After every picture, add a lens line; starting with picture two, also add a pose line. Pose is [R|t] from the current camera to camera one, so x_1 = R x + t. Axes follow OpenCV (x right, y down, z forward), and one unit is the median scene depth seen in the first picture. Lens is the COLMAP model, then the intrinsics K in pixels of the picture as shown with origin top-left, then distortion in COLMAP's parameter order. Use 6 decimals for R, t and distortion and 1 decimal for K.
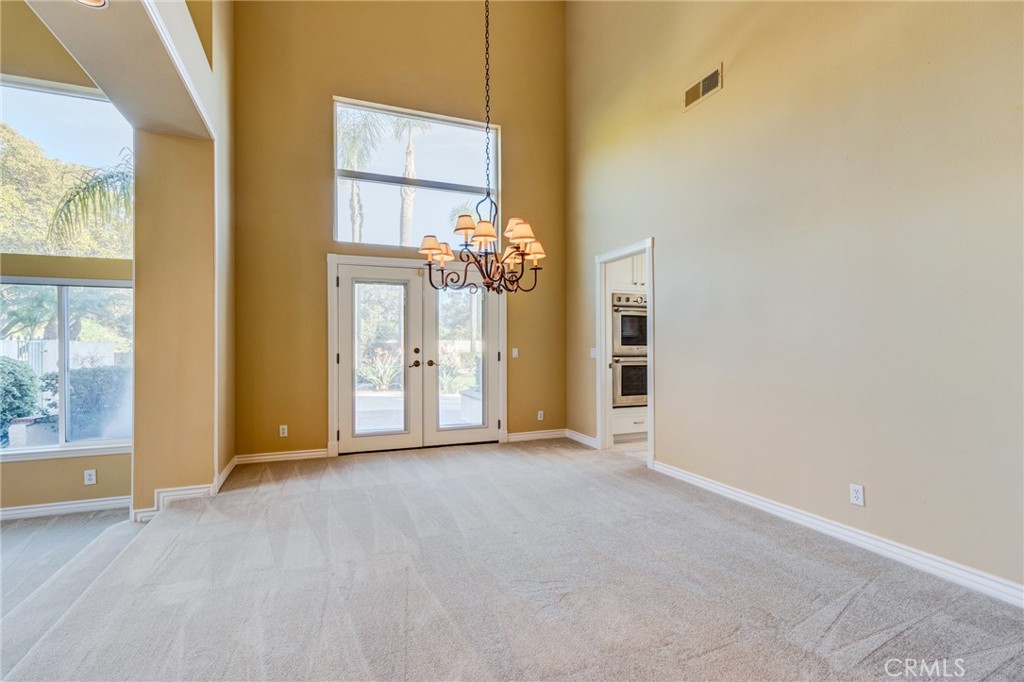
lens RADIAL K [[469.2, 0, 512.0], [0, 469.2, 341.0], [0, 0, 1]] dist [-0.001825, -0.000428]
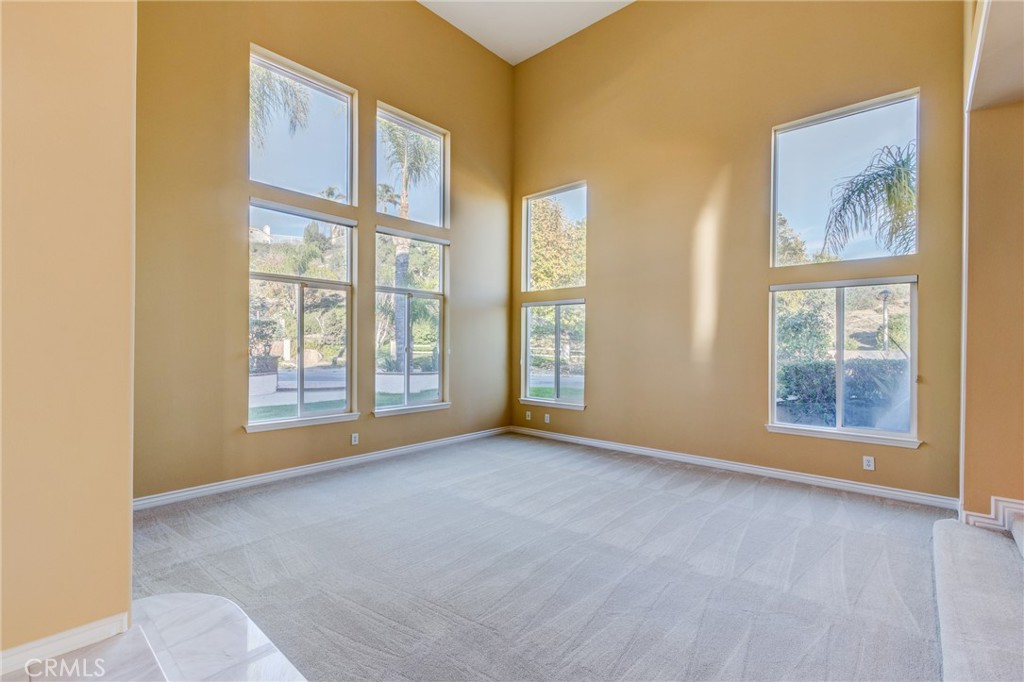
lens RADIAL K [[465.8, 0, 500.4], [0, 465.8, 345.5], [0, 0, 1]] dist [0.013867, -0.005894]
pose [[0.432761, 0.007004, -0.901482, -0.285988], [0.001297, 0.999964, 0.008392, 0.010189], [0.901508, -0.004801, 0.432736, -0.218195]]
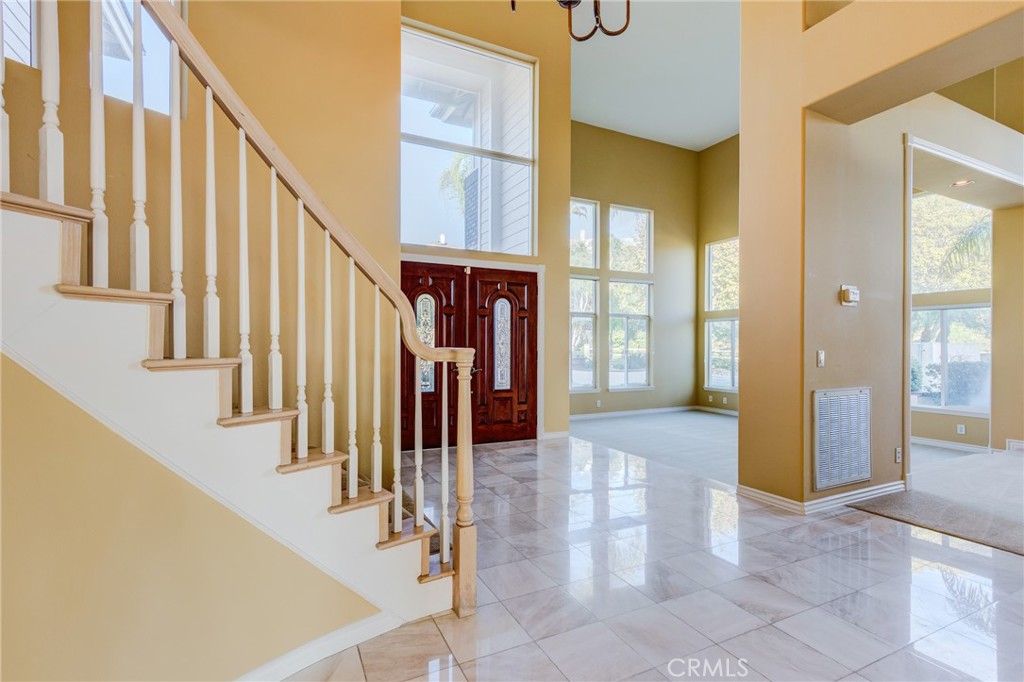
lens RADIAL K [[465.8, 0, 500.4], [0, 465.8, 345.5], [0, 0, 1]] dist [0.013867, -0.005894]
pose [[0.068259, 0.000704, -0.997667, 0.553088], [0.006016, 0.999981, 0.001117, -0.003205], [0.997649, -0.006078, 0.068254, -0.634395]]
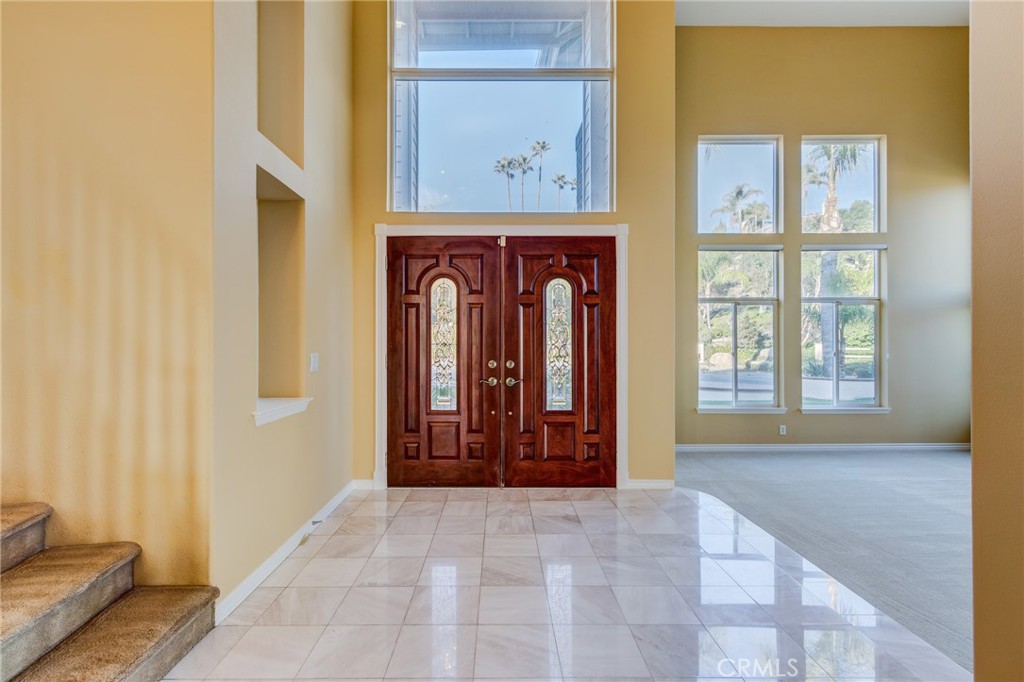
lens RADIAL K [[465.8, 0, 500.4], [0, 465.8, 345.5], [0, 0, 1]] dist [0.013867, -0.005894]
pose [[-0.365475, 0.000837, -0.930821, 0.132709], [0.012307, 0.999917, -0.003933, -0.001976], [0.930740, -0.012893, -0.365454, -0.319107]]
